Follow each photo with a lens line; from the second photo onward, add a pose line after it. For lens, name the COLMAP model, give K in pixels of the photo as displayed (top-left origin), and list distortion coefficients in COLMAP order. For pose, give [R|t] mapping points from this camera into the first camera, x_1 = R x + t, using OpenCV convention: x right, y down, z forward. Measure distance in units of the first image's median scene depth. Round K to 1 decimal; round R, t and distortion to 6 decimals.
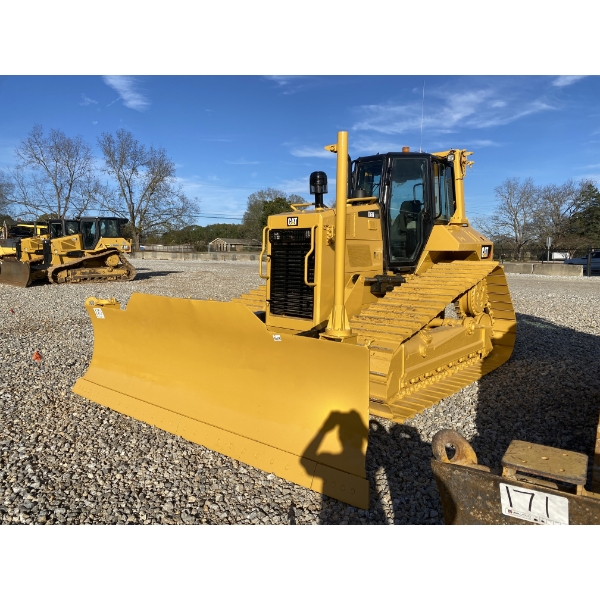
lens RADIAL K [[475.0, 0, 303.3], [0, 475.0, 296.6], [0, 0, 1]] dist [-0.000148, 0.010390]
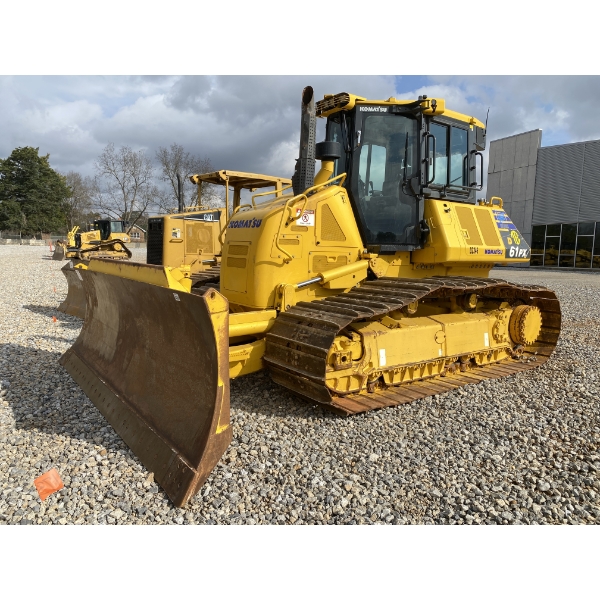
lens RADIAL K [[475.0, 0, 300.0], [0, 475.0, 302.2], [0, 0, 1]] dist [-0.000148, 0.010390]
pose [[0.985986, 0.030677, -0.163986, 0.471195], [-0.027916, 0.999427, 0.019117, 0.062113], [0.164478, -0.014271, 0.986277, -0.485915]]
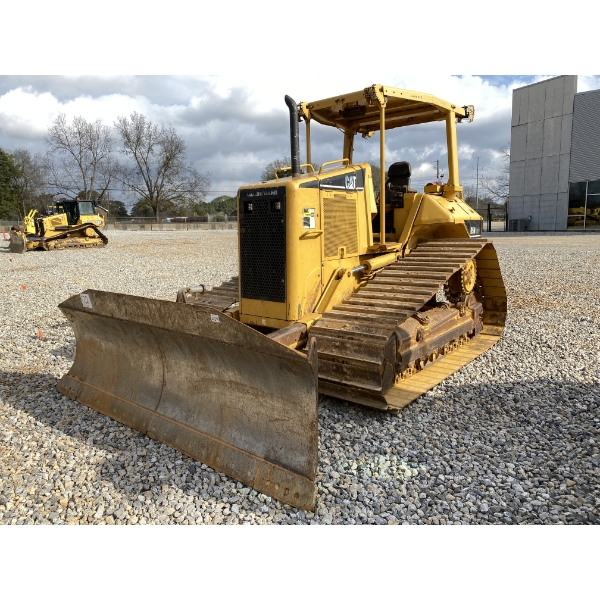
lens RADIAL K [[475.0, 0, 303.1], [0, 475.0, 299.6], [0, 0, 1]] dist [-0.000148, 0.010390]
pose [[0.995575, -0.022028, -0.091348, 0.313034], [0.028761, 0.996913, 0.073058, 0.032397], [0.089457, -0.075362, 0.993135, -0.293940]]
